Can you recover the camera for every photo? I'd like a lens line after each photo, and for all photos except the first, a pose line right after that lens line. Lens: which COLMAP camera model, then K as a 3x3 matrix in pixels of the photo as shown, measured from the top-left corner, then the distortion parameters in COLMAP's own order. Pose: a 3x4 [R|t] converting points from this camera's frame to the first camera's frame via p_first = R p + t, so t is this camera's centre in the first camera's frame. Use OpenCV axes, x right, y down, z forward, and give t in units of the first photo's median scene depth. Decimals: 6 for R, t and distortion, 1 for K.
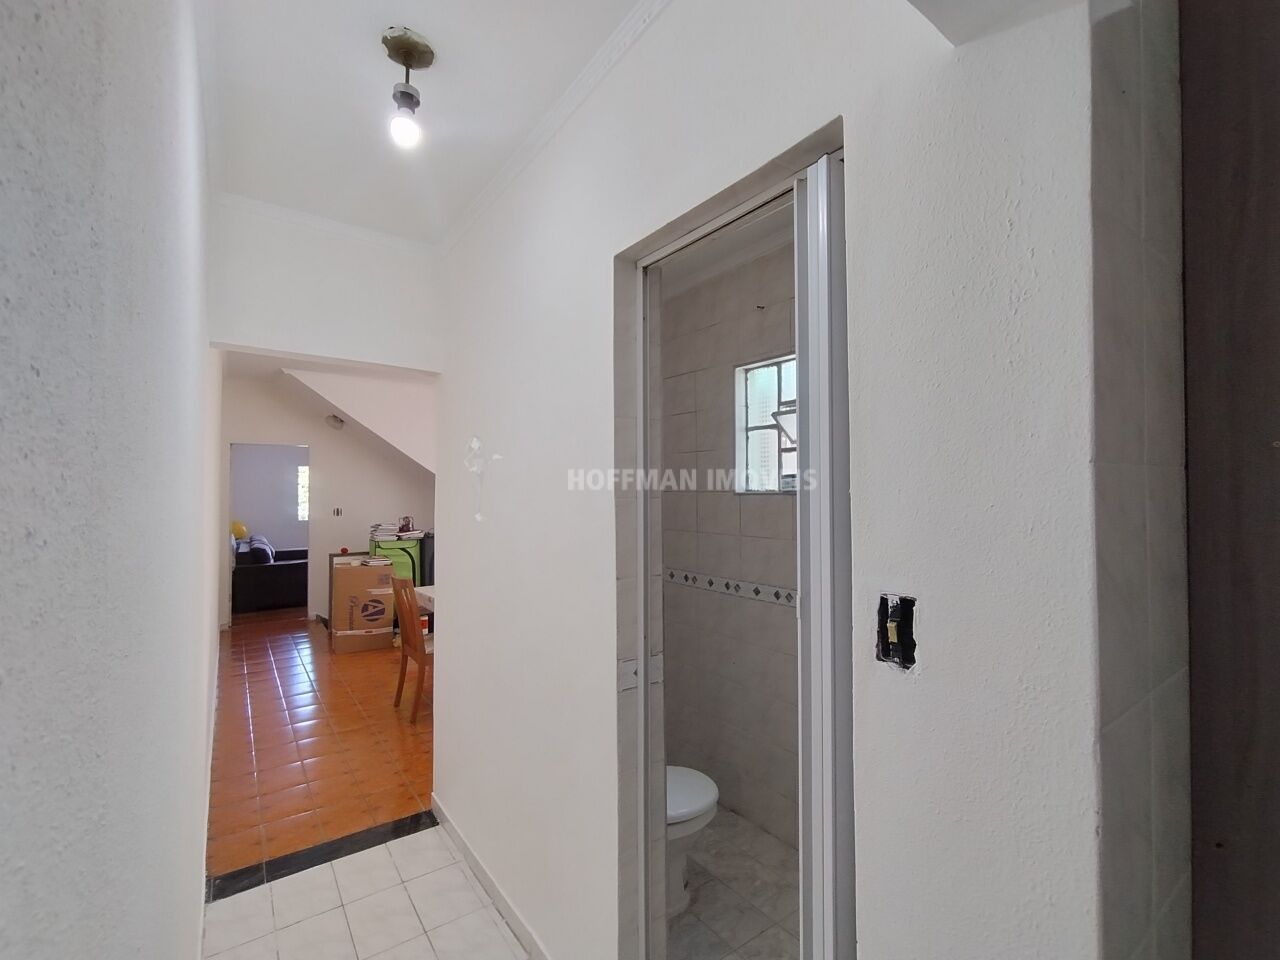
lens RADIAL K [[585.9, 0, 640.7], [0, 585.9, 485.4], [0, 0, 1]] dist [-0.000059, 0.000517]
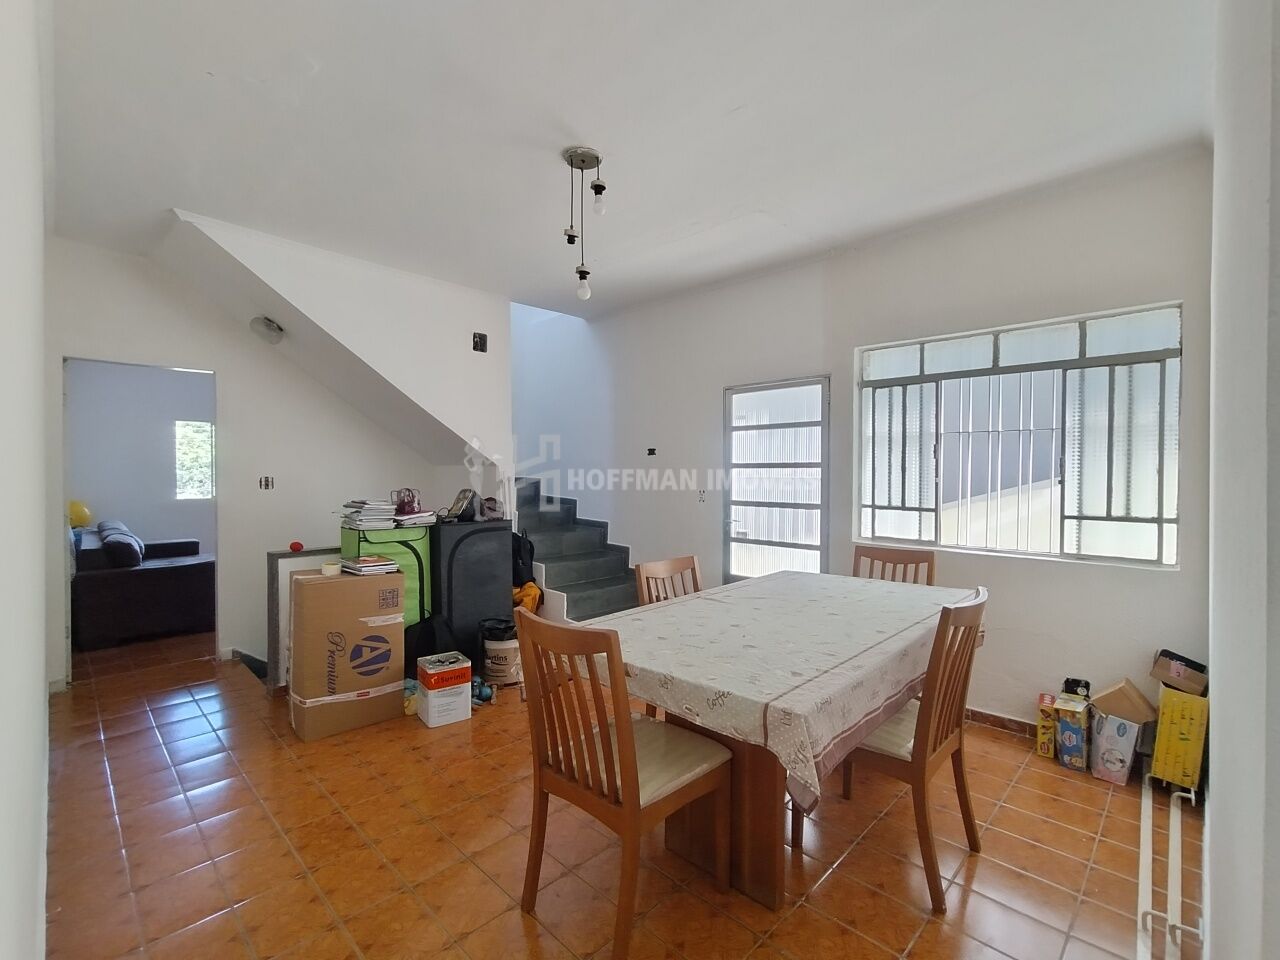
lens RADIAL K [[585.9, 0, 645.7], [0, 585.9, 485.4], [0, 0, 1]] dist [-0.000059, 0.000517]
pose [[0.984154, 0.003911, 0.177275, -0.237901], [-0.009135, 0.999547, 0.028662, 0.027200], [-0.177082, -0.029827, 0.983744, 0.328050]]
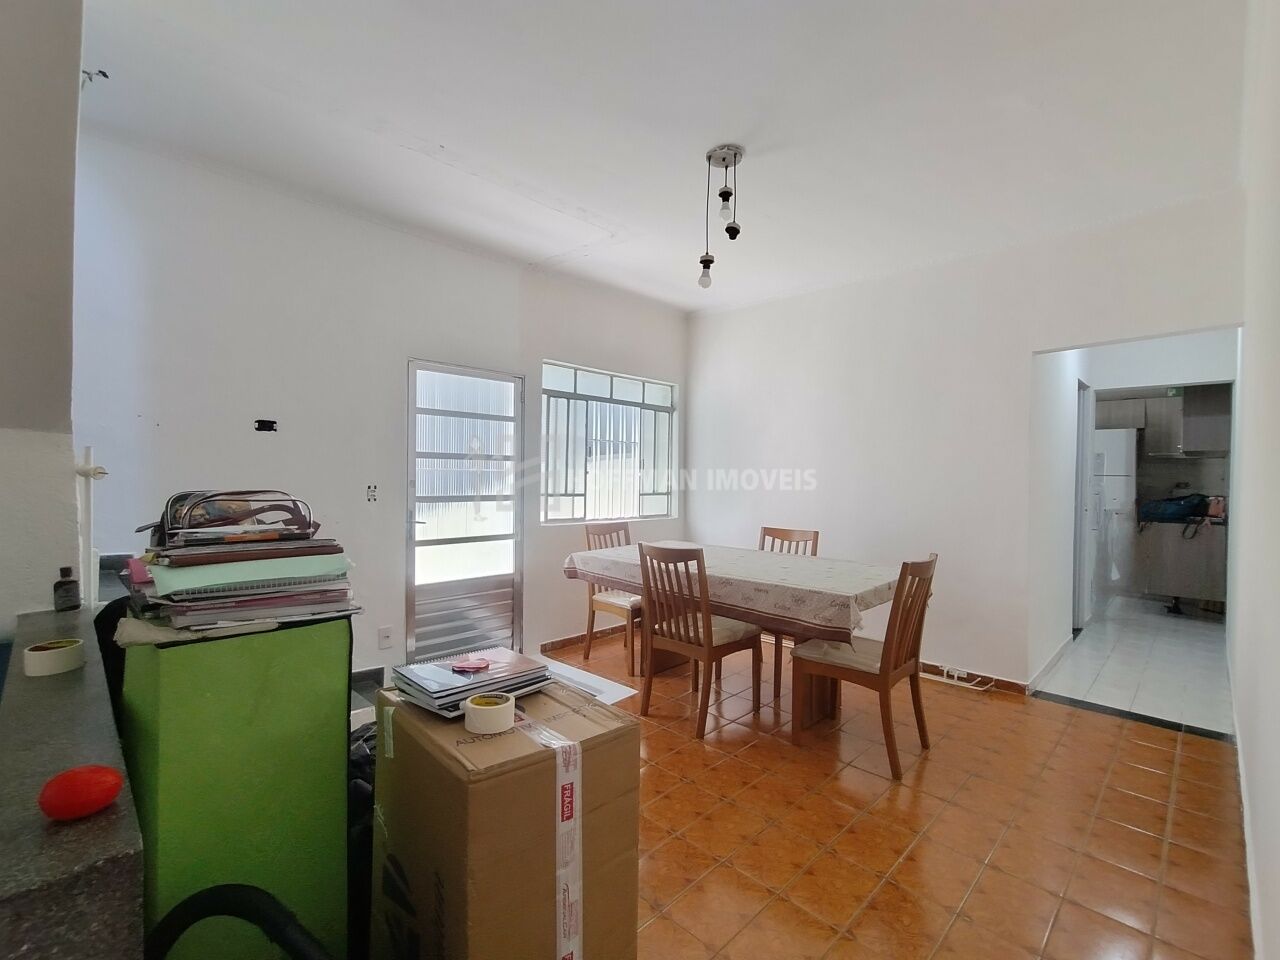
lens RADIAL K [[585.9, 0, 634.4], [0, 585.9, 476.7], [0, 0, 1]] dist [-0.000059, 0.000517]
pose [[-0.172049, -0.013638, 0.984994, -0.930577], [-0.035610, 0.999337, 0.007616, 0.036780], [-0.984445, -0.033765, -0.172421, 1.335431]]
